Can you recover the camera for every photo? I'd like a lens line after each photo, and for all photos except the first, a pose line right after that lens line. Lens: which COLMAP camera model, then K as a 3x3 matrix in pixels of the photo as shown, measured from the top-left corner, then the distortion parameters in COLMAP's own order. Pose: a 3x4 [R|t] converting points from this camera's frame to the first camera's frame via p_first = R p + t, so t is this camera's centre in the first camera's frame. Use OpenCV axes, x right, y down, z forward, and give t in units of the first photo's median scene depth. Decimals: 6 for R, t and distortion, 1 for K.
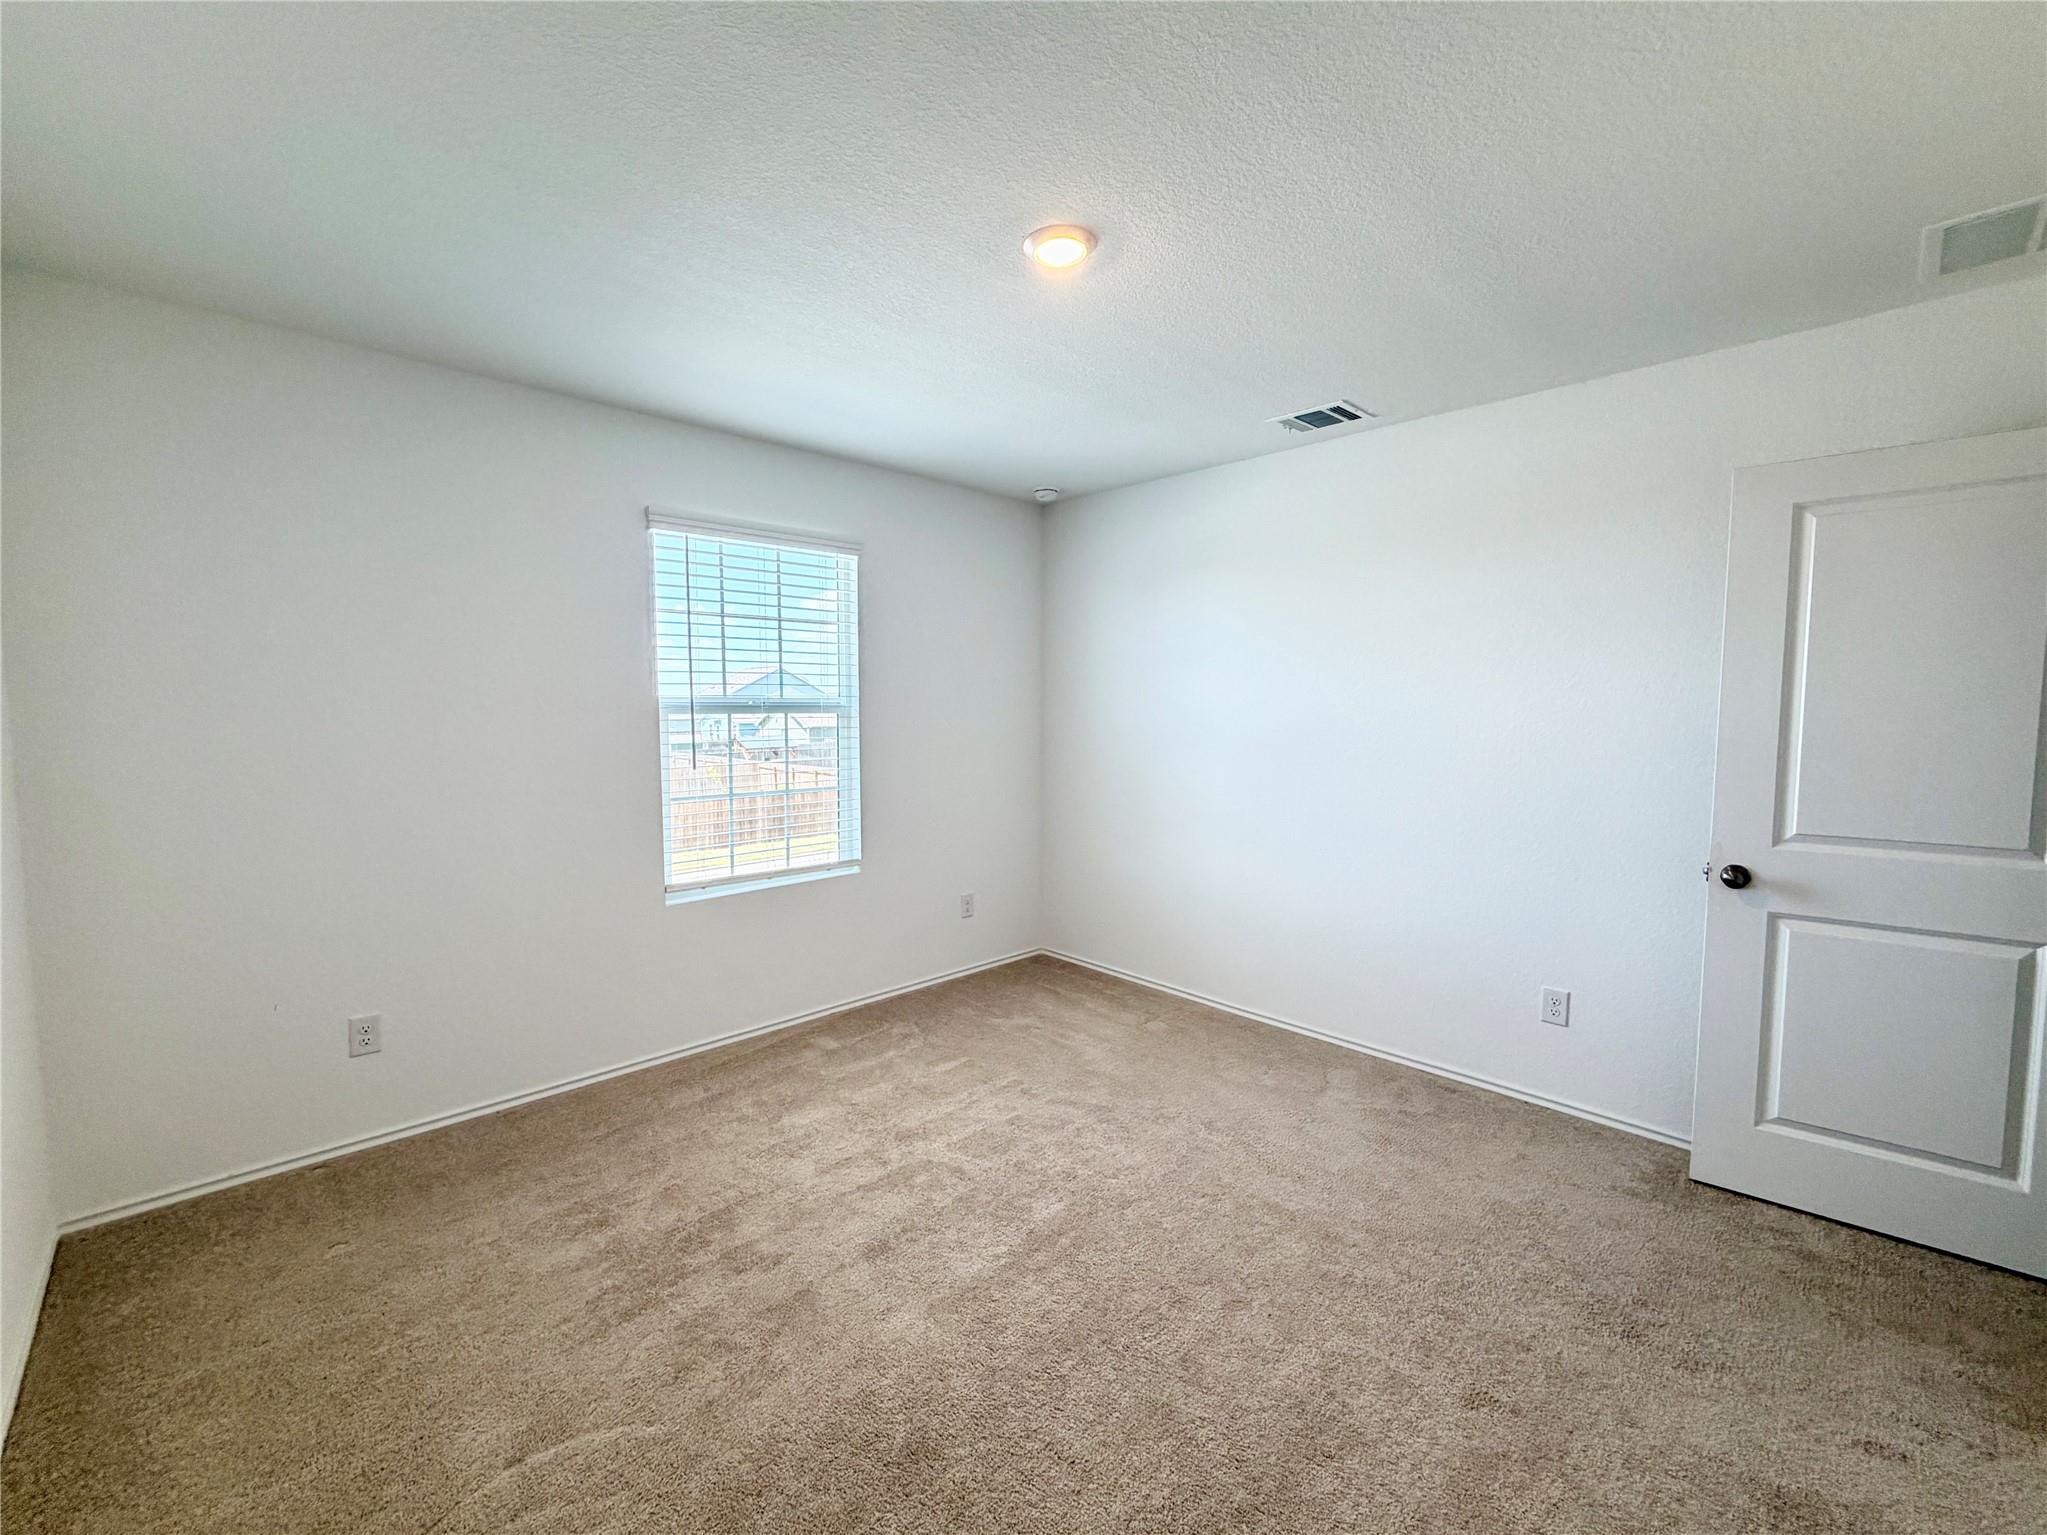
lens RADIAL K [[926.7, 0, 1023.5], [0, 926.7, 767.5], [0, 0, 1]] dist [-0.000908, -0.000066]
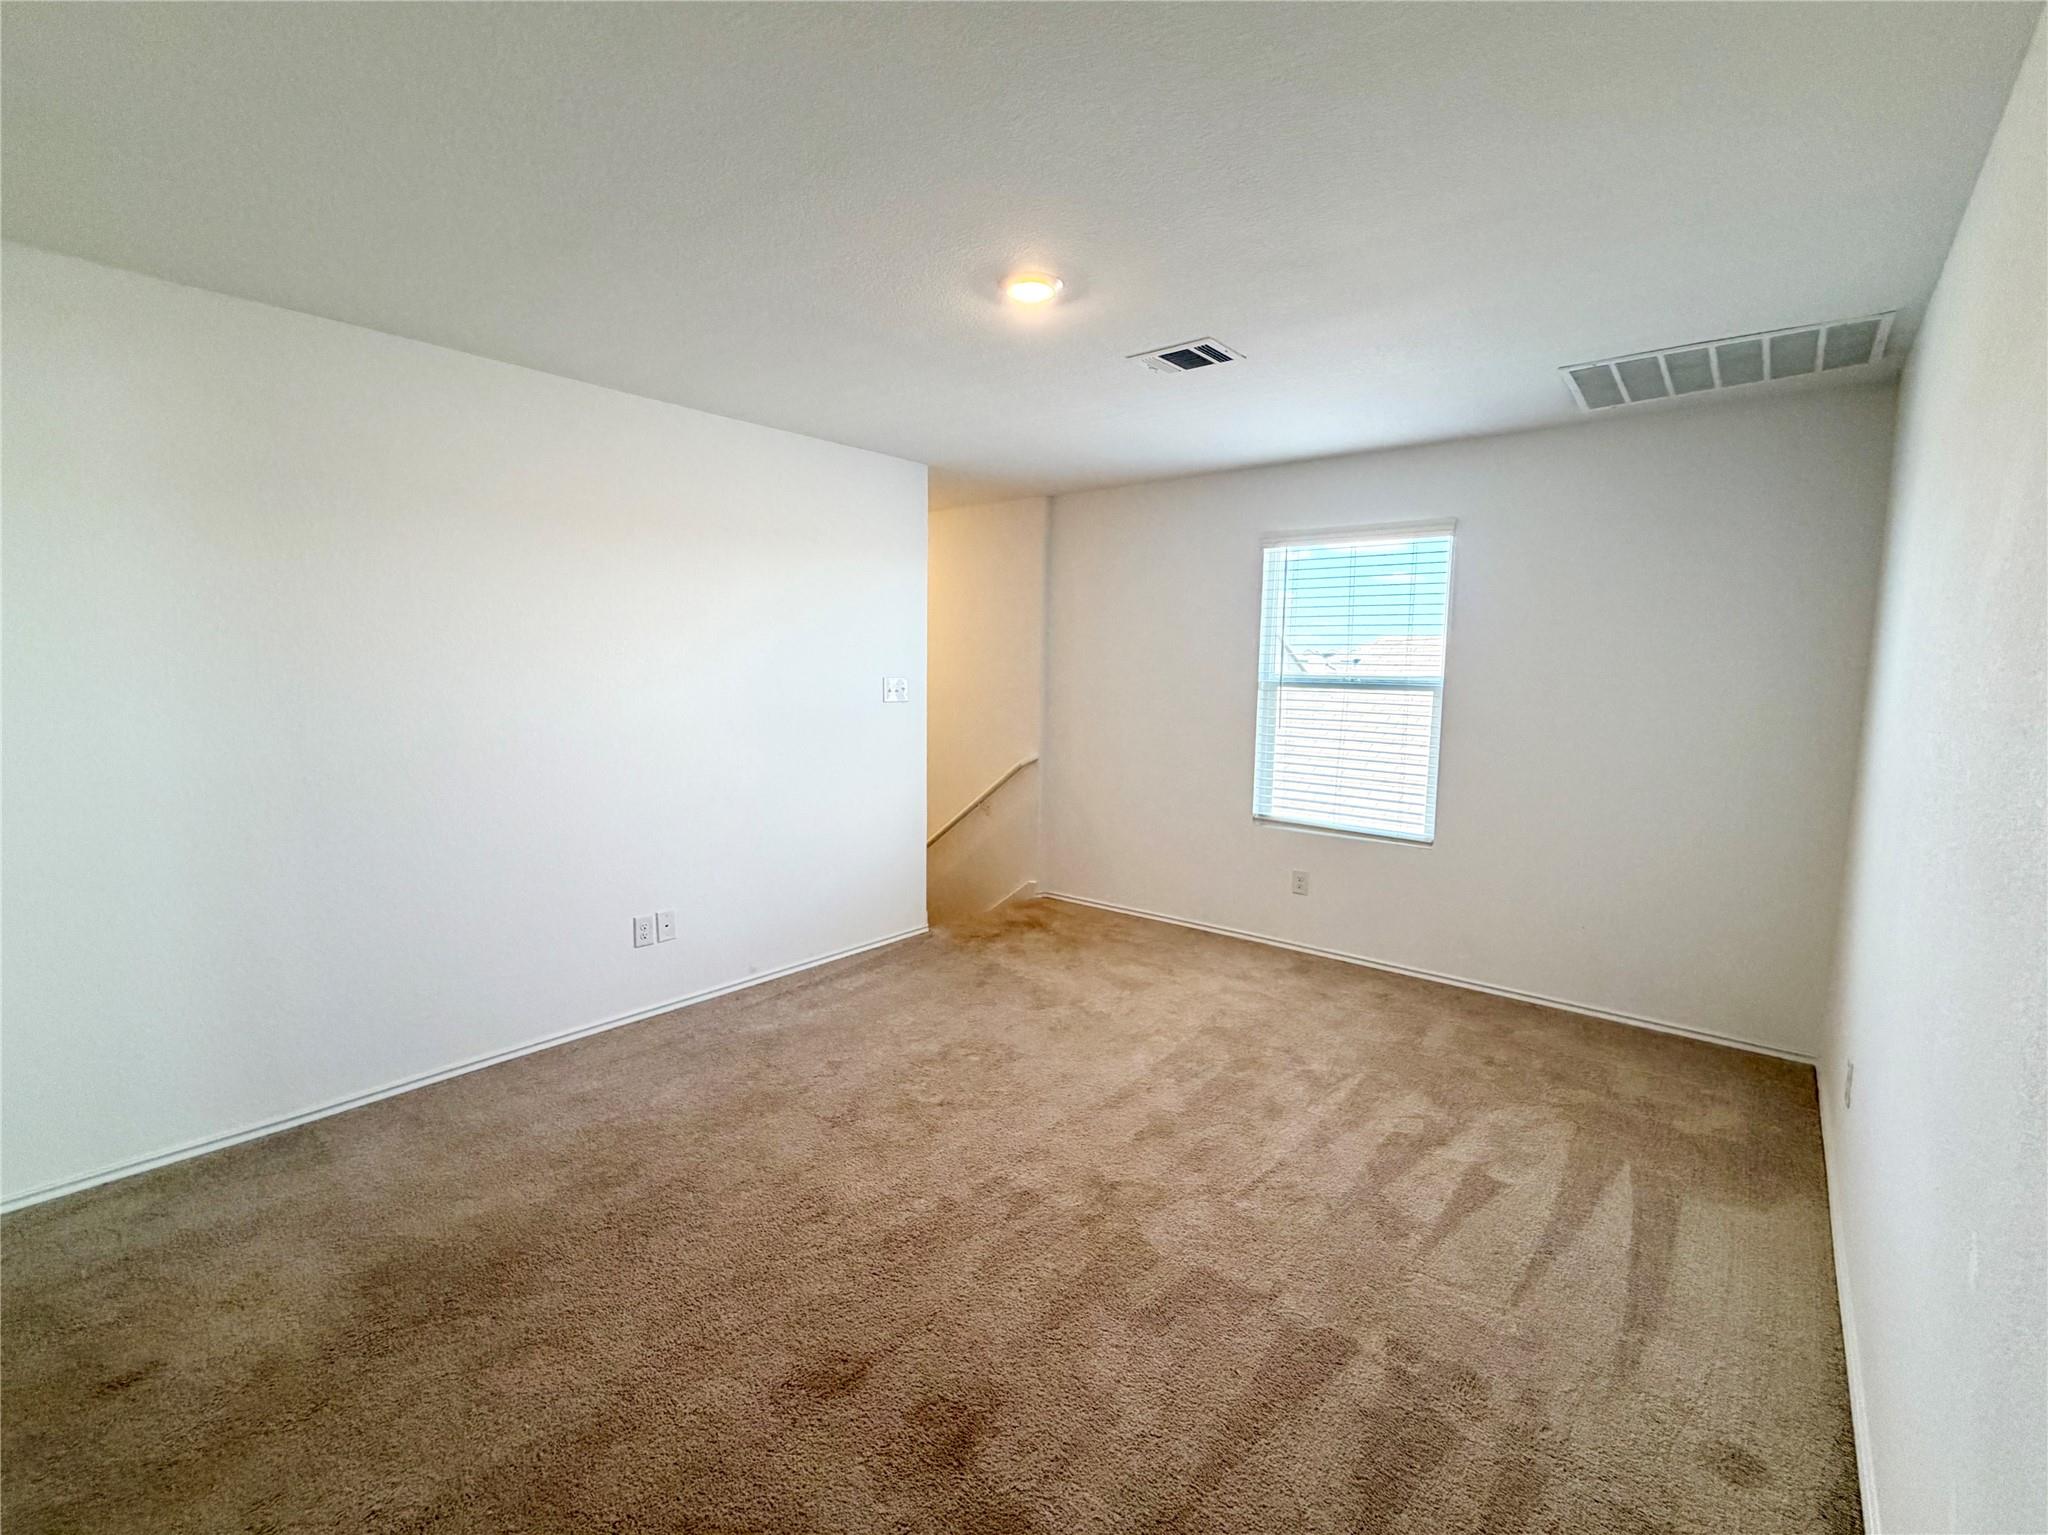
lens RADIAL K [[927.1, 0, 1024.0], [0, 927.1, 767.5], [0, 0, 1]] dist [-0.000908, -0.000066]
pose [[0.084231, 0.090906, -0.992291, 0.868517], [-0.091907, 0.992294, 0.083104, -0.020761], [0.992199, 0.084199, 0.091937, 0.514731]]
